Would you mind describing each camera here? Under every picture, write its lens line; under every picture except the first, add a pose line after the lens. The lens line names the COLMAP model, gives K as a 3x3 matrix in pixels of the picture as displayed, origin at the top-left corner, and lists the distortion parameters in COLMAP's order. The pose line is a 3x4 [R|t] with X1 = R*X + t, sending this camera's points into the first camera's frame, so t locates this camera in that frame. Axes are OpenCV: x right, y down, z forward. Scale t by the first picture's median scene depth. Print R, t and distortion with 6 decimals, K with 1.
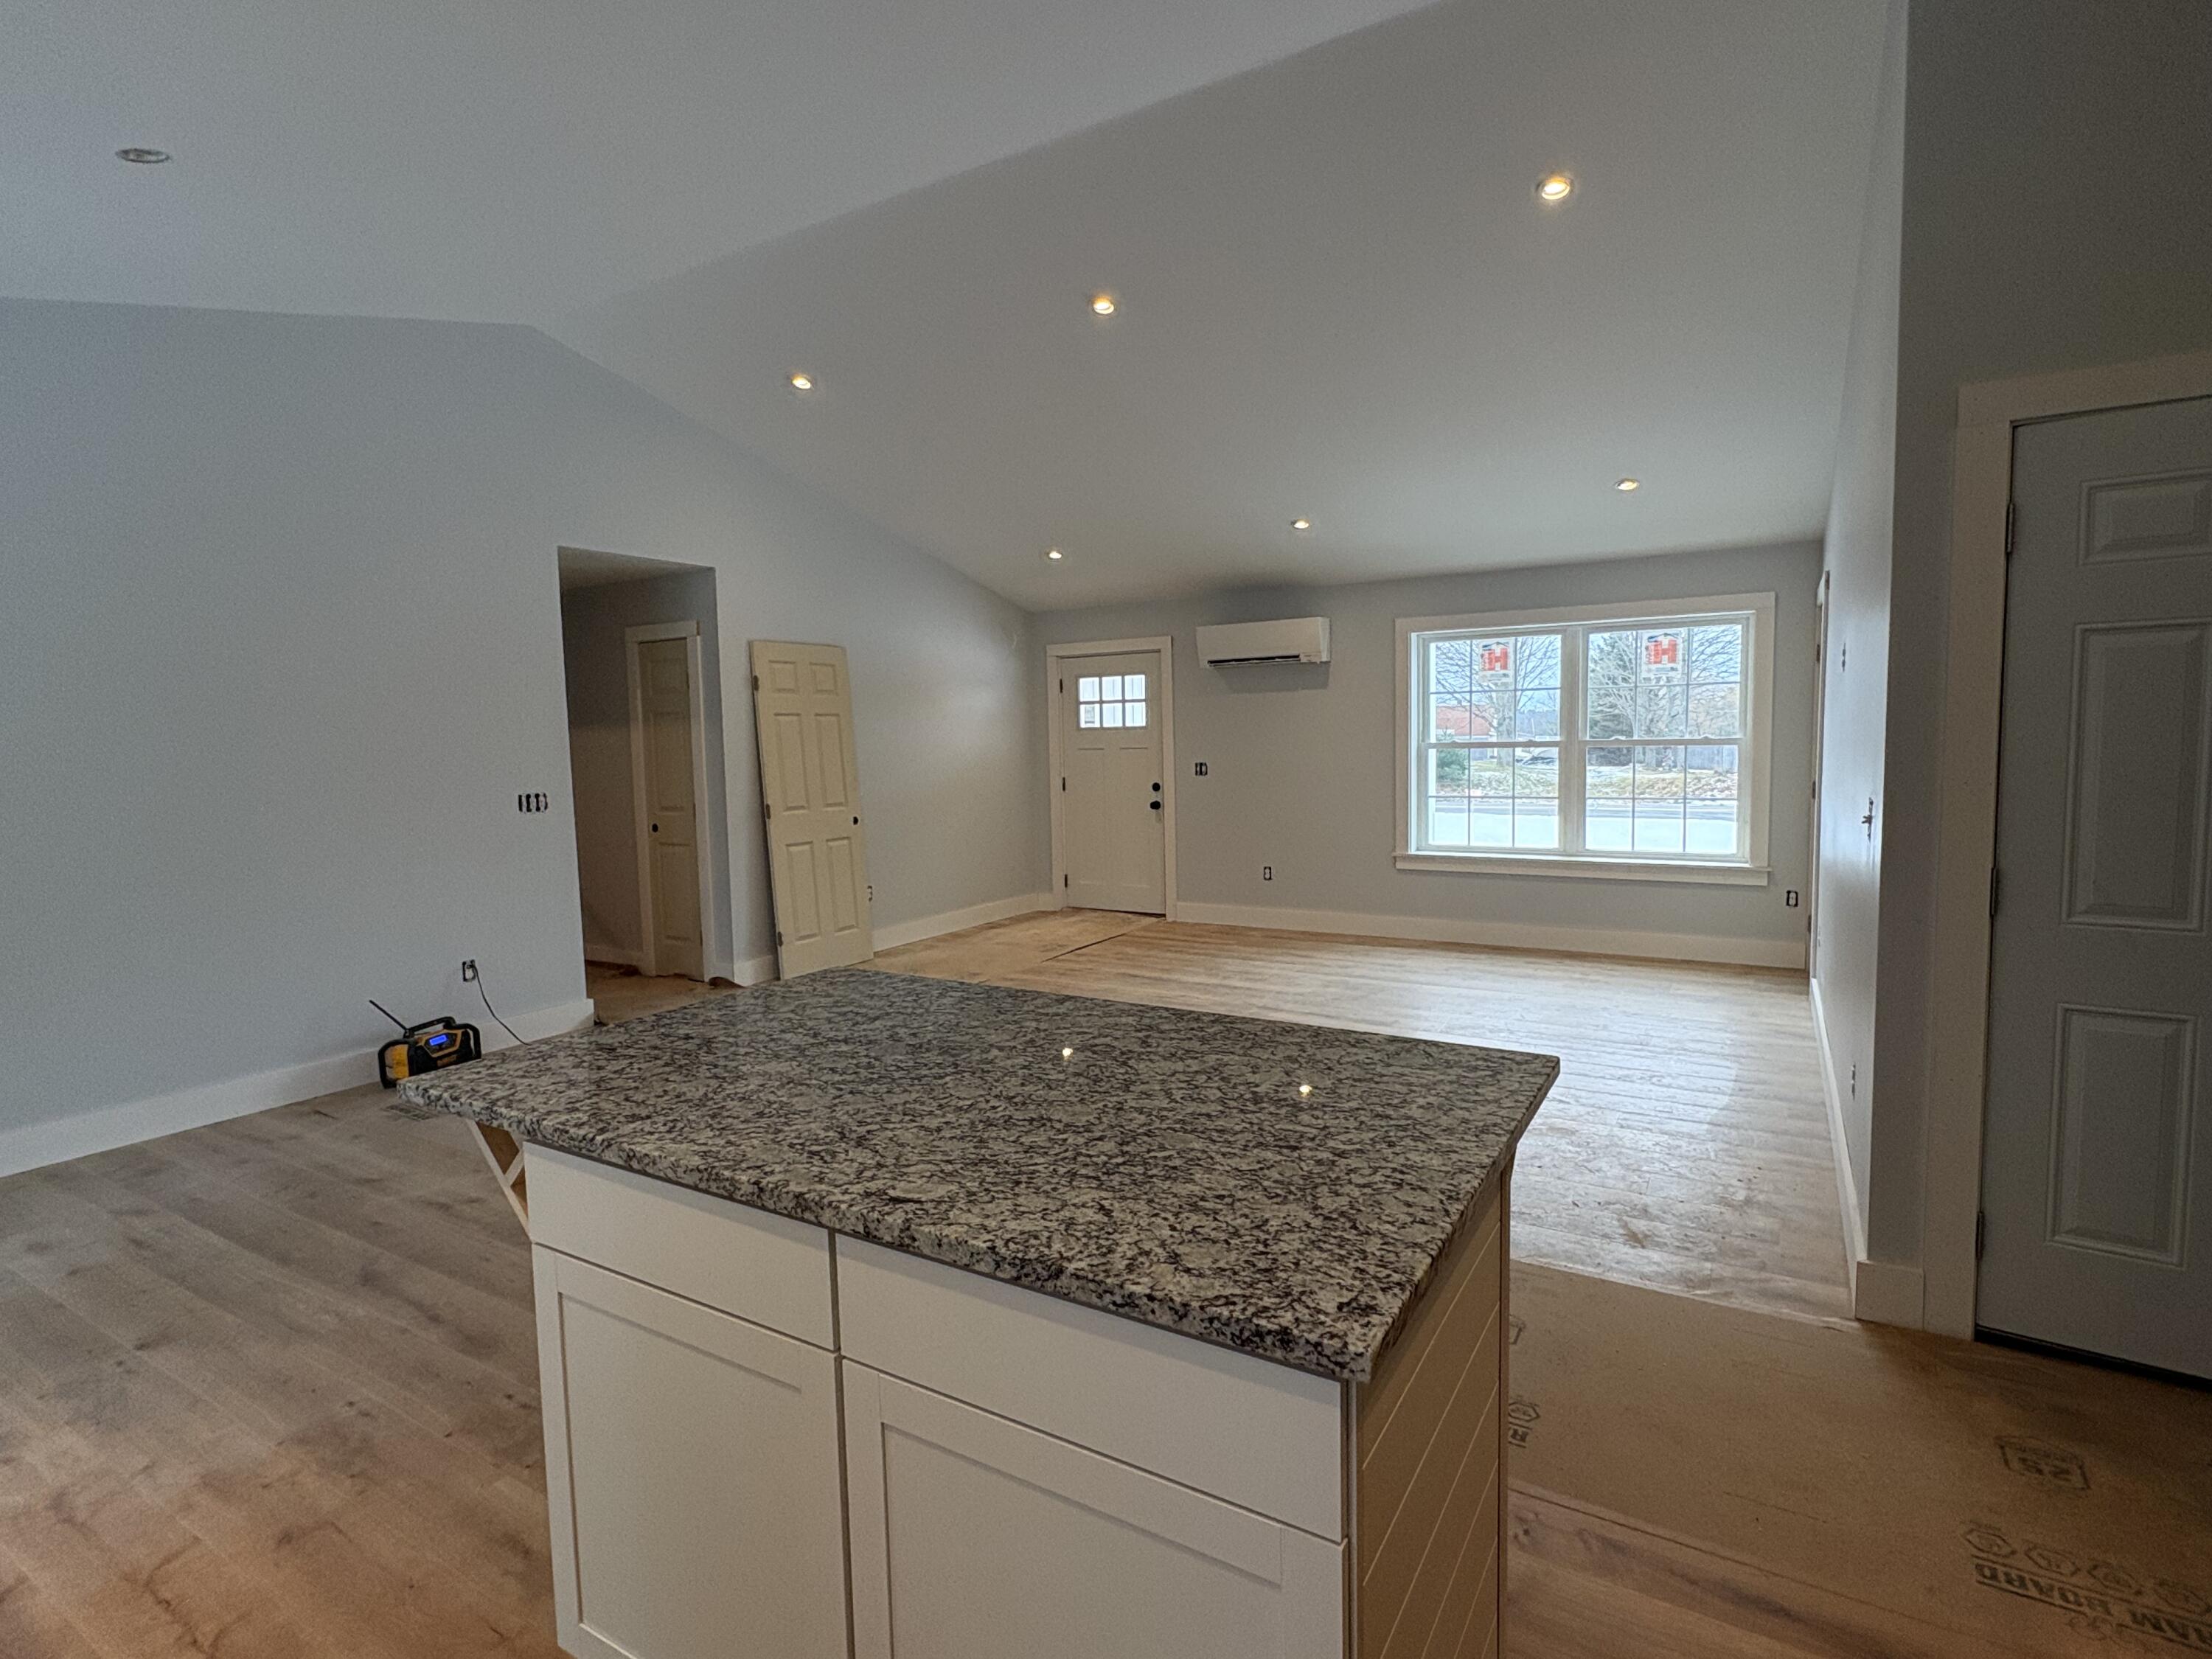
lens RADIAL K [[1087.0, 0, 1106.0], [0, 1087.0, 829.5], [0, 0, 1]] dist [-0.000236, -0.000115]
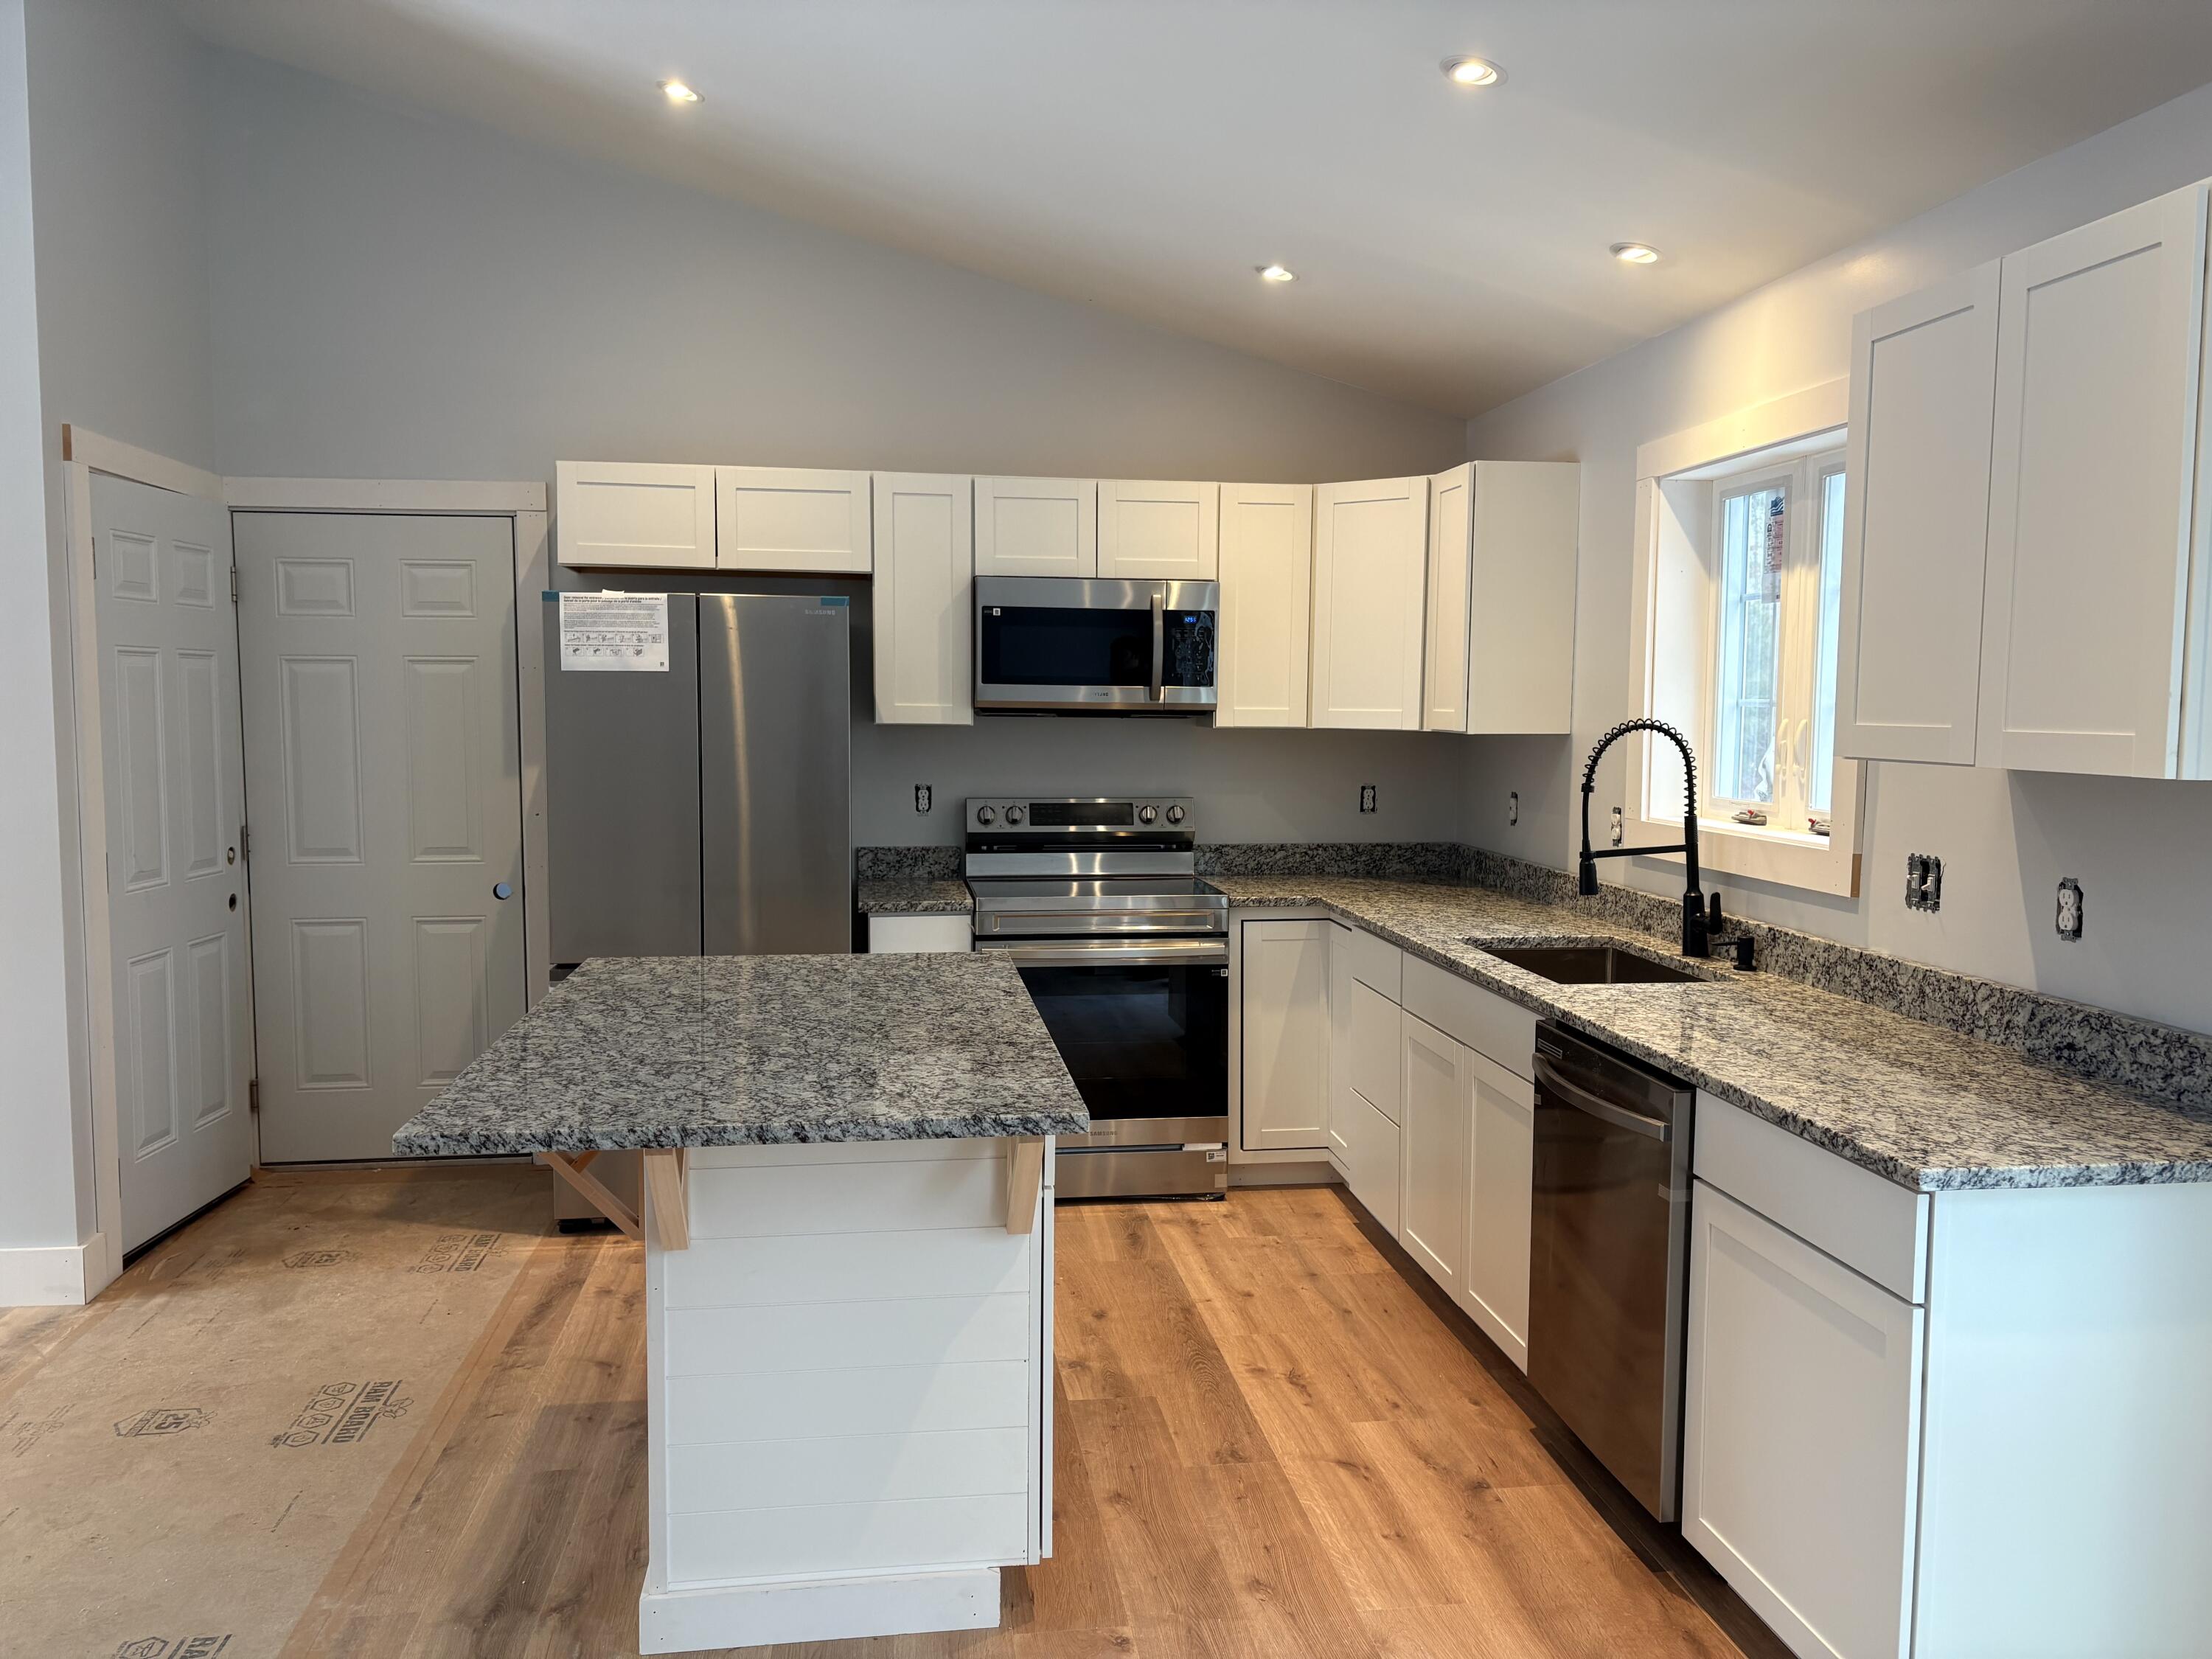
lens RADIAL K [[1687.5, 0, 1106.0], [0, 1687.5, 829.5], [0, 0, 1]] dist [0.035989, -0.001309]
pose [[-0.628393, -0.045002, 0.776593, -1.554407], [0.068464, 0.991252, 0.112840, -0.146162], [-0.774877, 0.124076, -0.619815, 1.631403]]
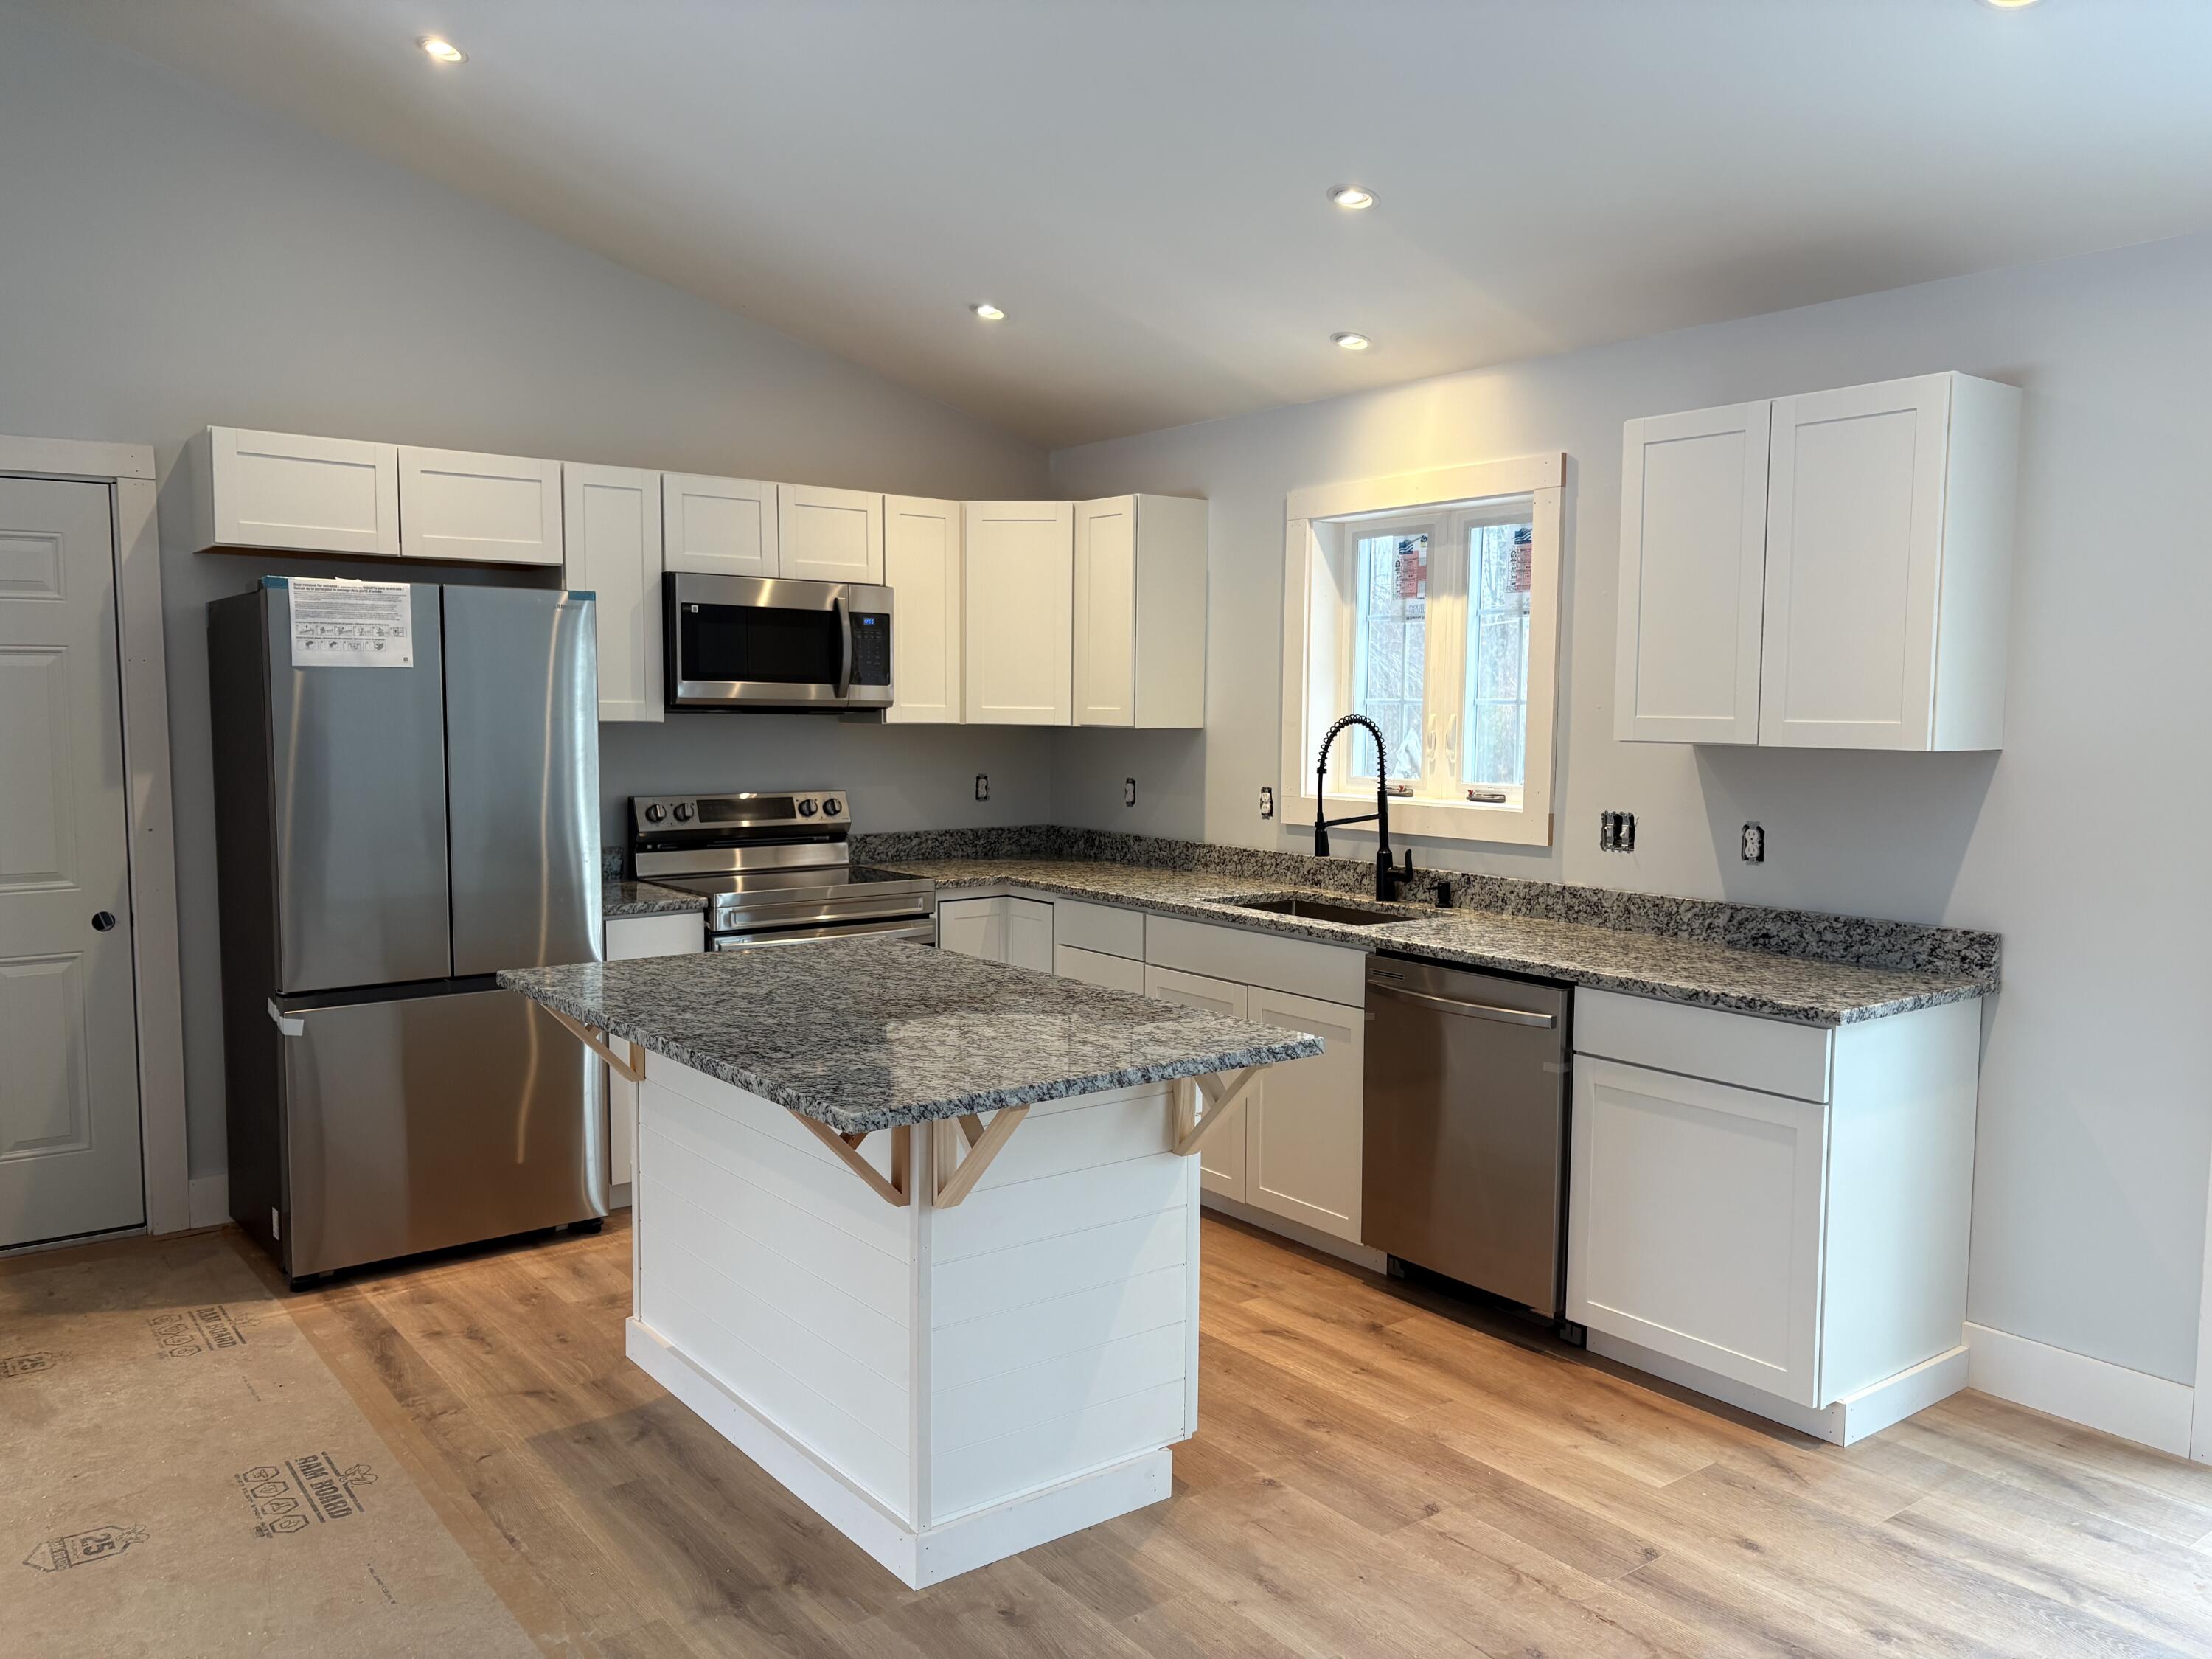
lens RADIAL K [[1687.5, 0, 1106.0], [0, 1687.5, 829.5], [0, 0, 1]] dist [0.035989, -0.001309]
pose [[-0.929626, -0.015221, 0.368190, -0.958298], [0.041129, 0.988619, 0.144713, -0.216079], [-0.366202, 0.149672, -0.918420, 2.354877]]
